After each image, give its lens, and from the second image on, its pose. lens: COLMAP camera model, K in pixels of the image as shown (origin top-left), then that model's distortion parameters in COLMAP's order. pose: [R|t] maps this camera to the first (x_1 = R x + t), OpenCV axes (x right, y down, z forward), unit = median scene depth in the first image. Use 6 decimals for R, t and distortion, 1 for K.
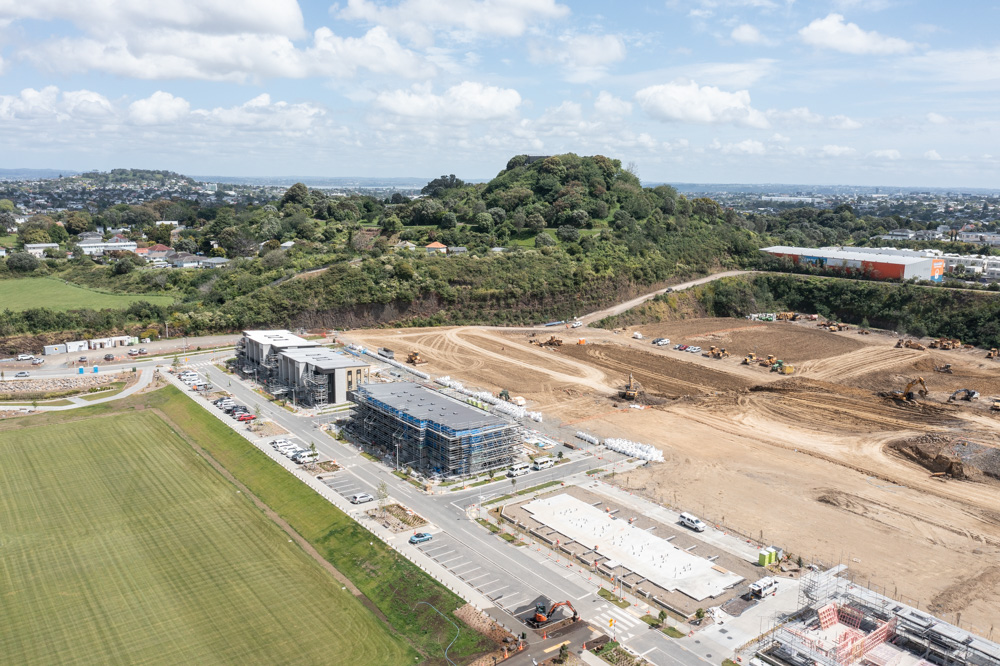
lens RADIAL K [[797.2, 0, 497.7], [0, 797.2, 332.6], [0, 0, 1]] dist [0.002982, 0.000159]
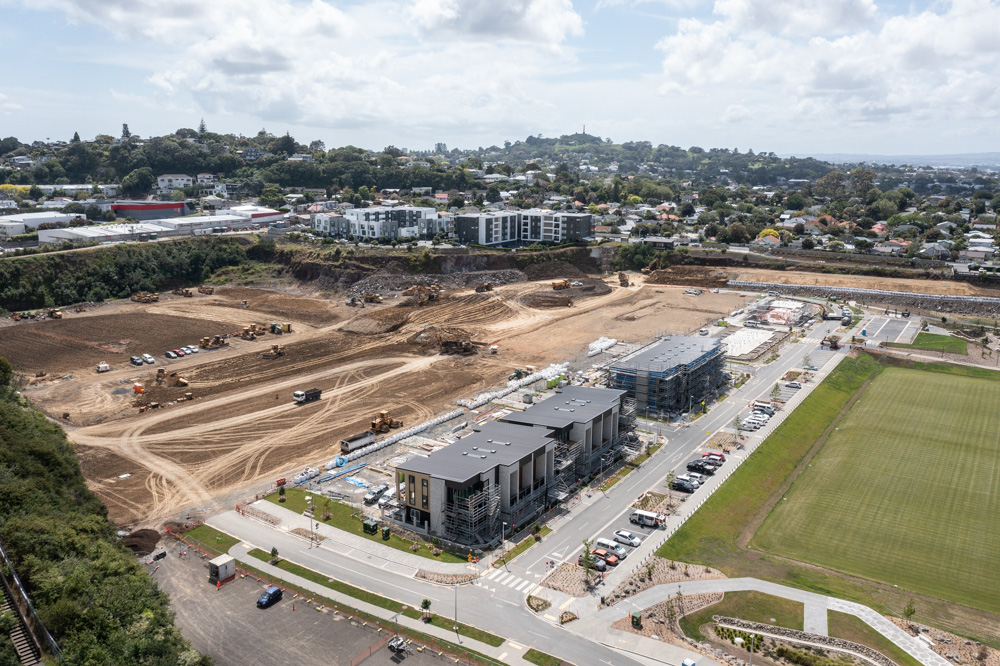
lens RADIAL K [[797.2, 0, 501.2], [0, 797.2, 333.3], [0, 0, 1]] dist [0.002982, 0.000159]
pose [[-0.341013, -0.221201, 0.913663, -1.350755], [0.162688, 0.943369, 0.289114, -0.398003], [-0.925874, 0.247233, -0.285715, 1.984231]]
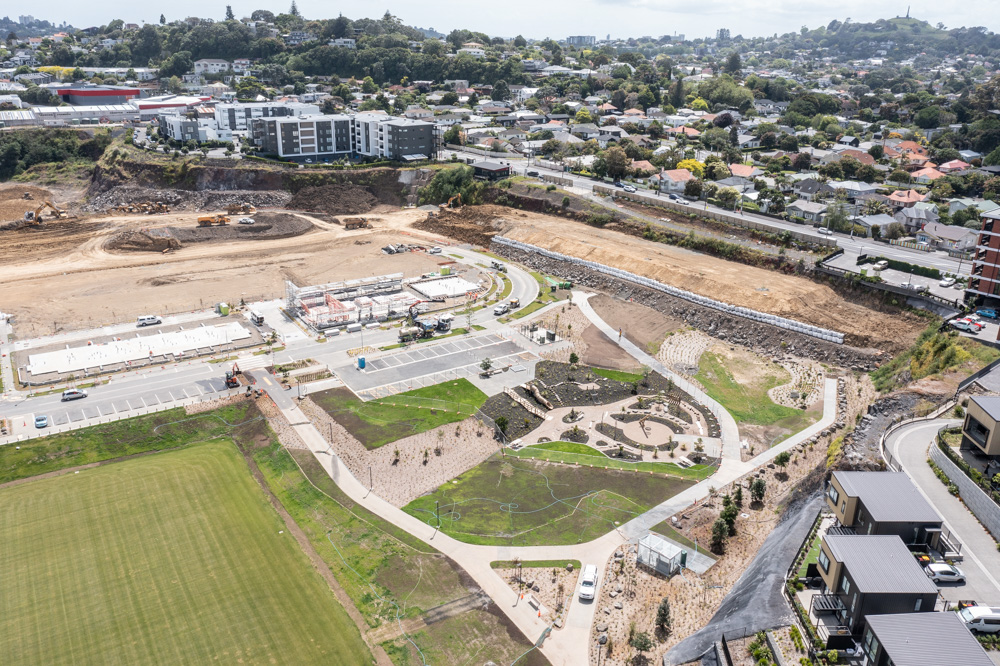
lens RADIAL K [[797.2, 0, 497.7], [0, 797.2, 332.1], [0, 0, 1]] dist [0.002982, 0.000159]
pose [[0.081329, -0.356411, 0.930783, -0.877655], [0.171559, 0.924944, 0.339185, -0.077814], [-0.981811, 0.132098, 0.136370, 0.278860]]
